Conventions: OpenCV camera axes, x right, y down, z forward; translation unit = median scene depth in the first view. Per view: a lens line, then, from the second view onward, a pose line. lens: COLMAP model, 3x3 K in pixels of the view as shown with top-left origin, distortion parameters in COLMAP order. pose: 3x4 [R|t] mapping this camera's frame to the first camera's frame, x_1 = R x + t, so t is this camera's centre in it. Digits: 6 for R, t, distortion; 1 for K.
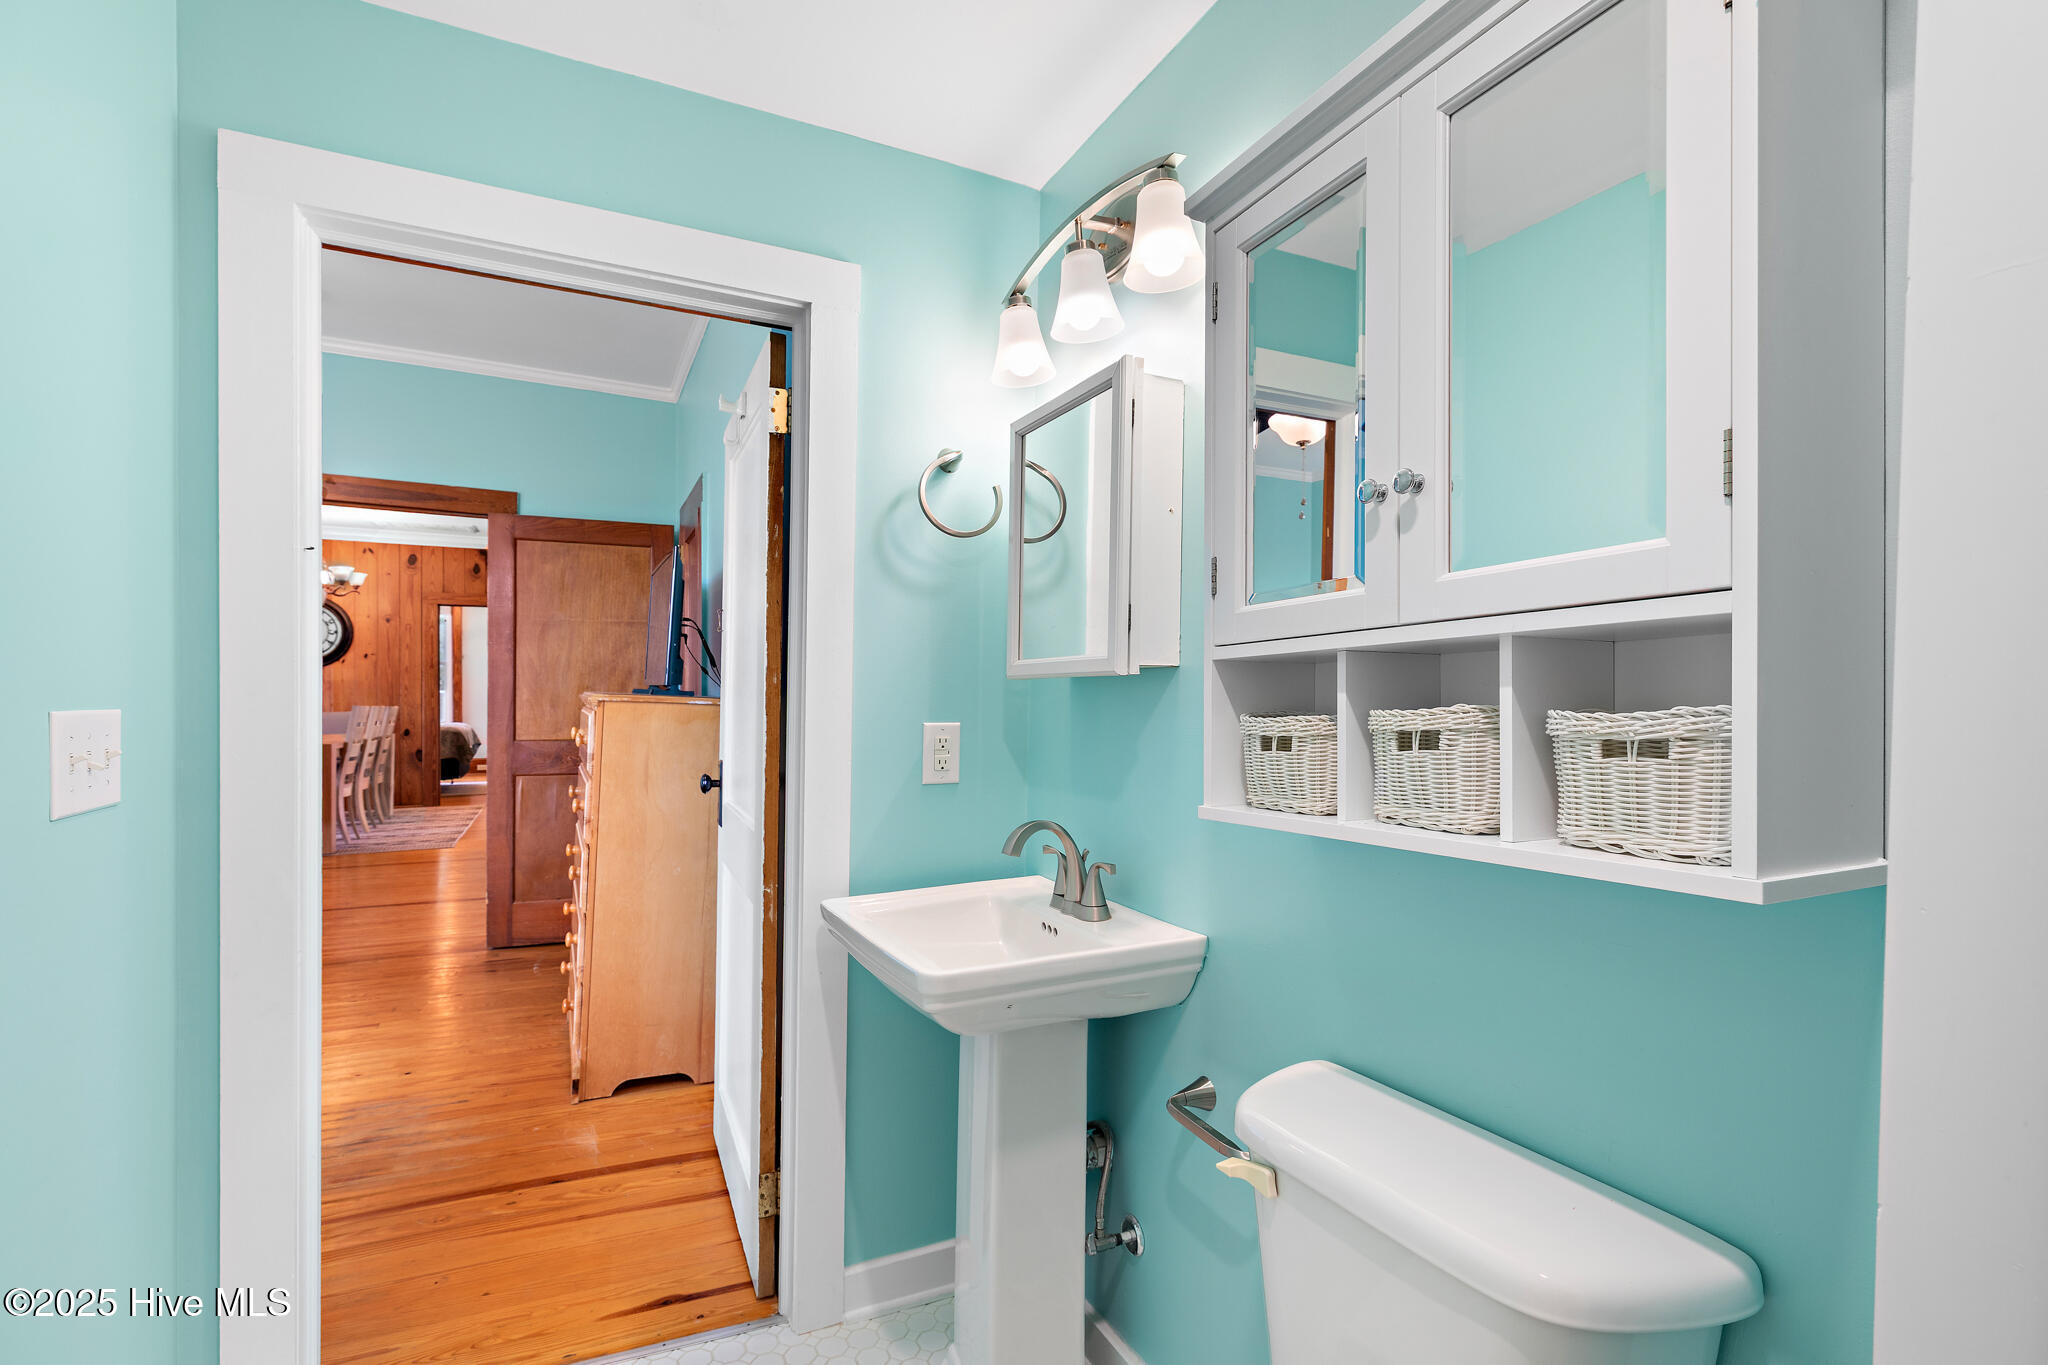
lens RADIAL K [[935.0, 0, 1007.8], [0, 935.0, 693.3], [0, 0, 1]] dist [0.004445, -0.000851]
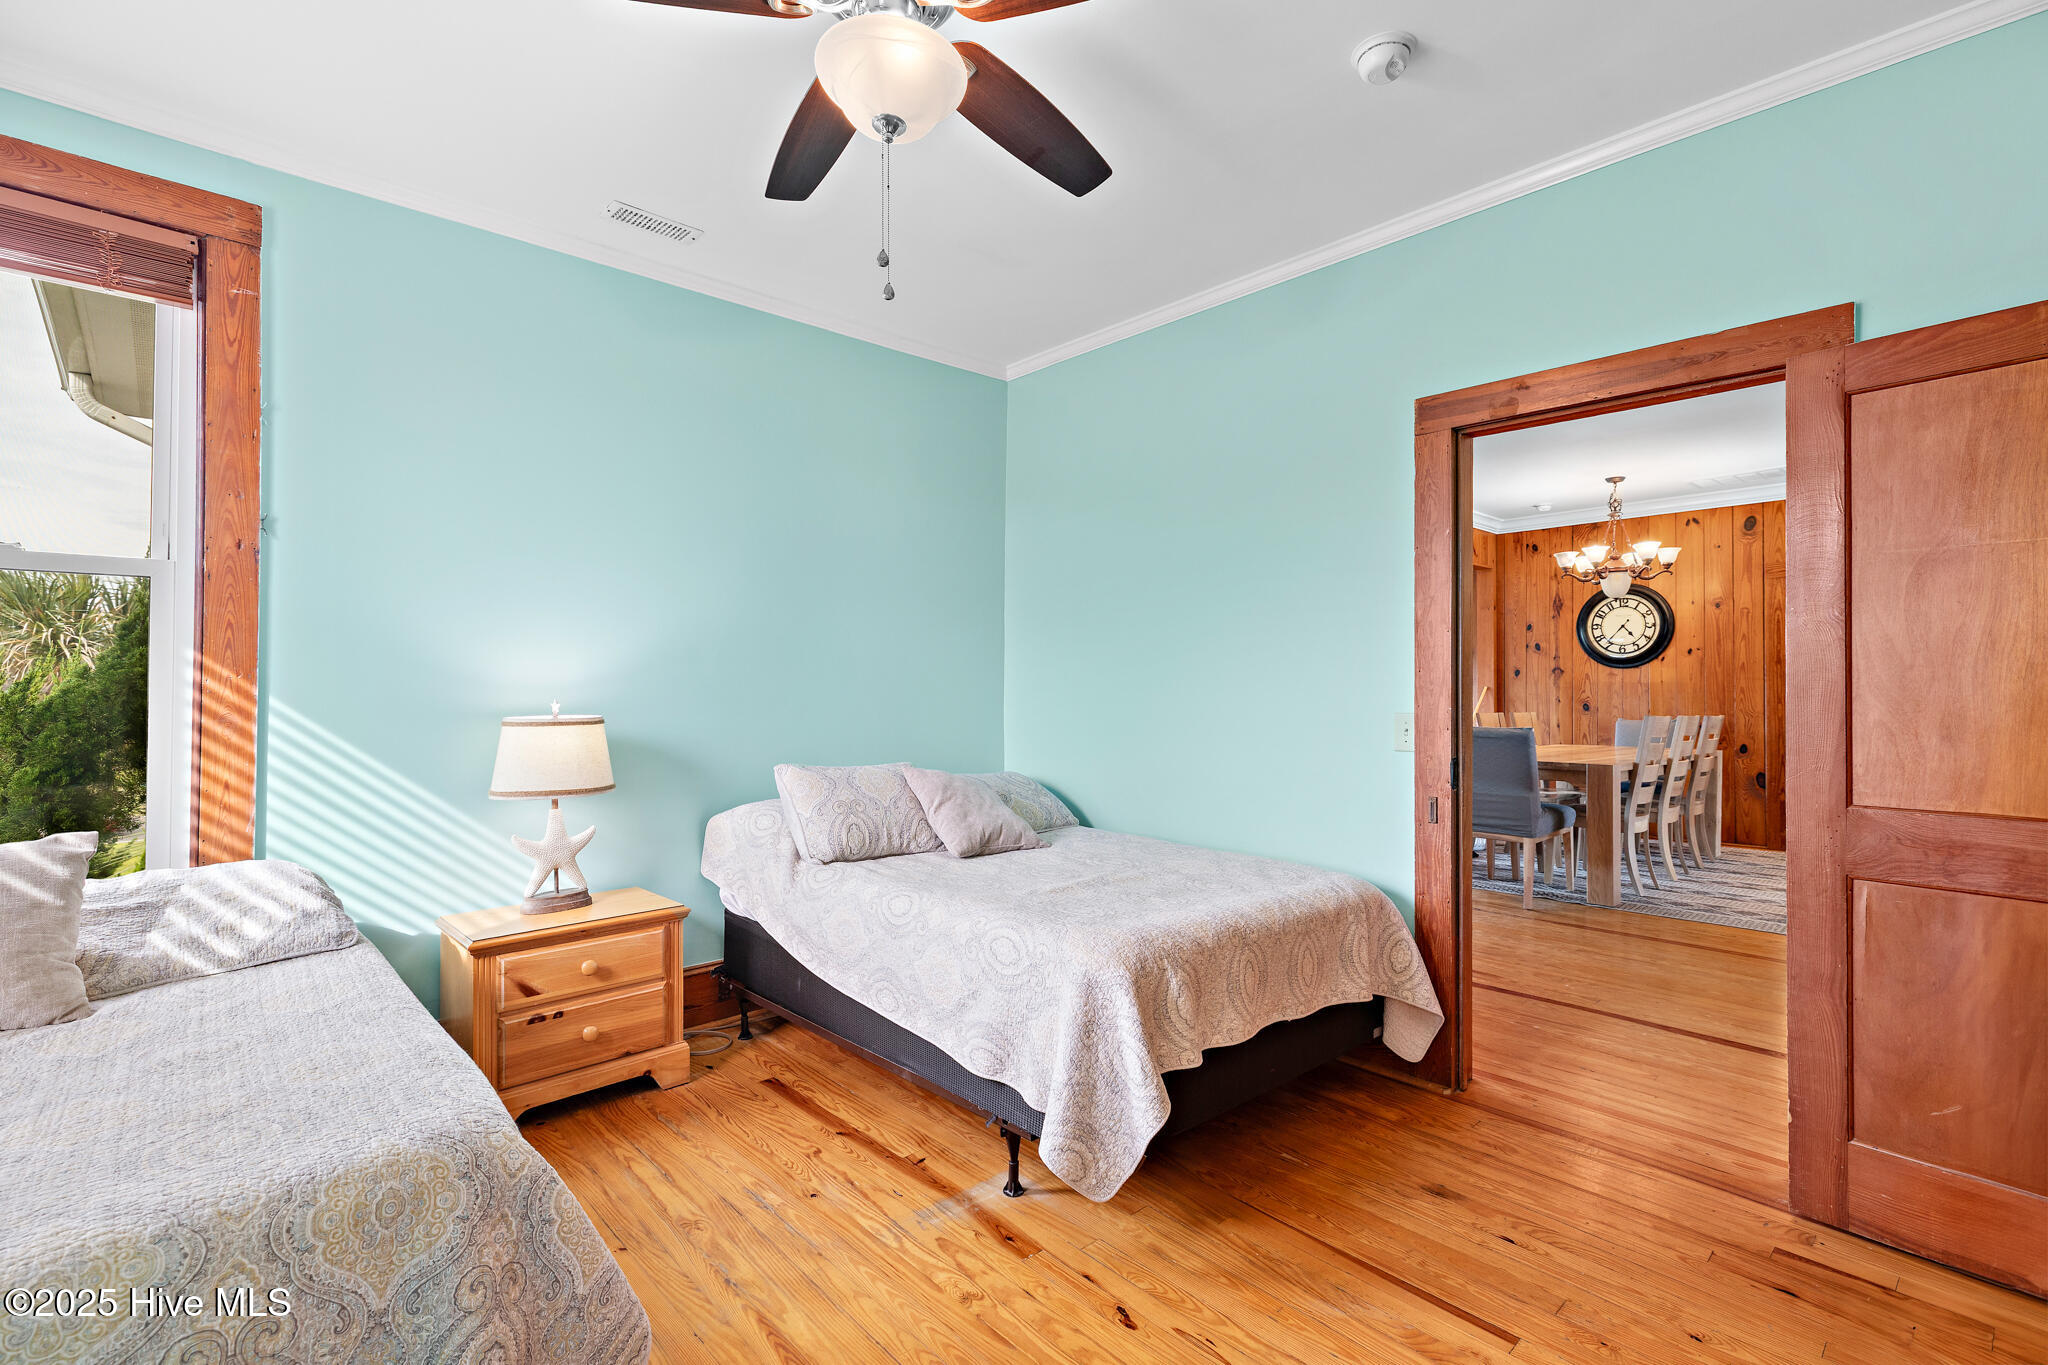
lens RADIAL K [[935.0, 0, 1022.5], [0, 935.0, 681.5], [0, 0, 1]] dist [0.004445, -0.000851]
pose [[0.303492, -0.011793, -0.952761, -0.109774], [-0.000414, 0.999922, -0.012509, -0.004473], [0.952834, 0.004191, 0.303463, 0.253105]]
